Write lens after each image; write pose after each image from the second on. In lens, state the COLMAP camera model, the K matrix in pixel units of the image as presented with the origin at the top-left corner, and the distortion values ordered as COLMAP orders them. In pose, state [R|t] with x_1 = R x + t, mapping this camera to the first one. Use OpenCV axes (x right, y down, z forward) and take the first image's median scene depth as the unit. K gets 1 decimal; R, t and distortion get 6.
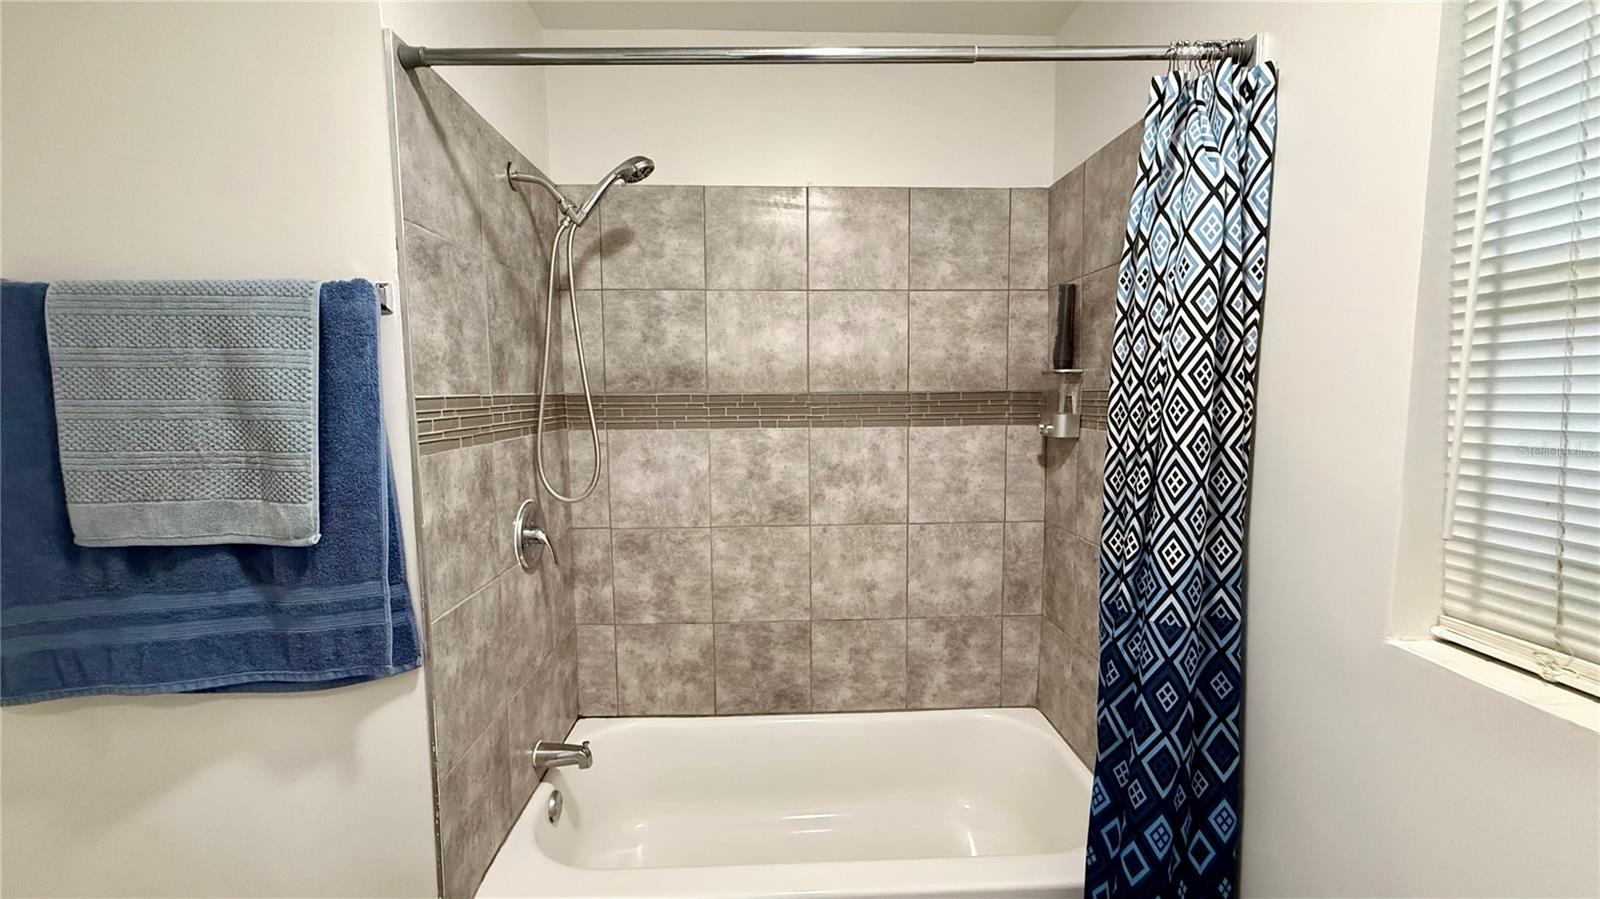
lens RADIAL K [[637.7, 0, 795.0], [0, 637.7, 450.6], [0, 0, 1]] dist [-0.000449, -0.000106]
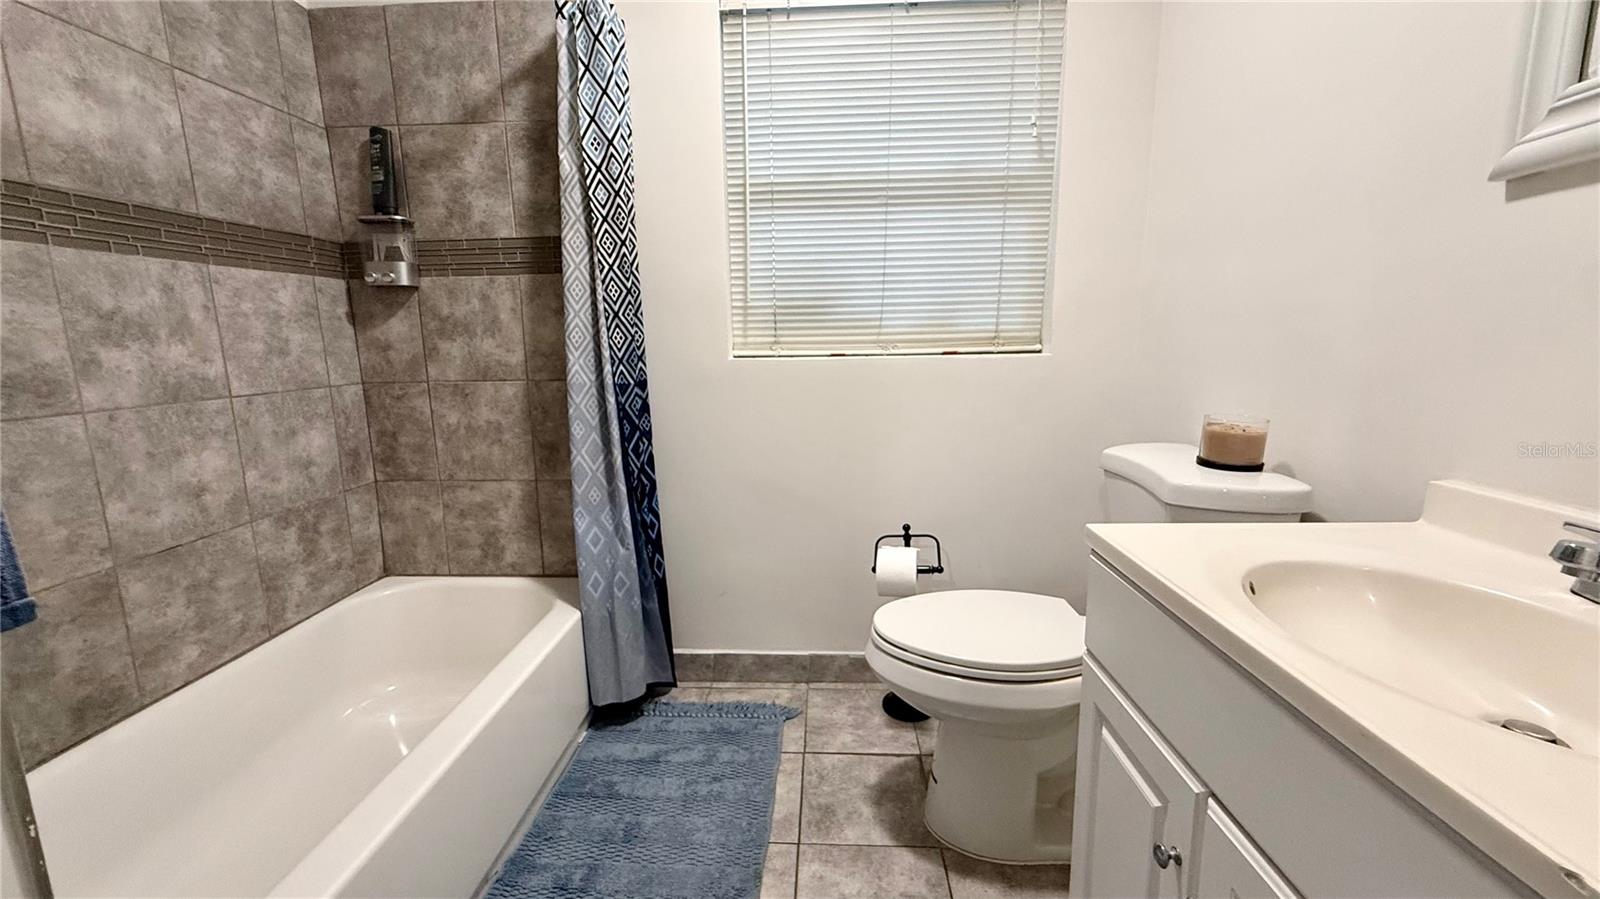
lens RADIAL K [[637.7, 0, 795.0], [0, 637.7, 450.6], [0, 0, 1]] dist [-0.000449, -0.000106]
pose [[0.088667, -0.169524, 0.981529, -0.518893], [0.105667, 0.981451, 0.159965, 0.127383], [-0.990441, 0.089532, 0.104935, 0.266292]]
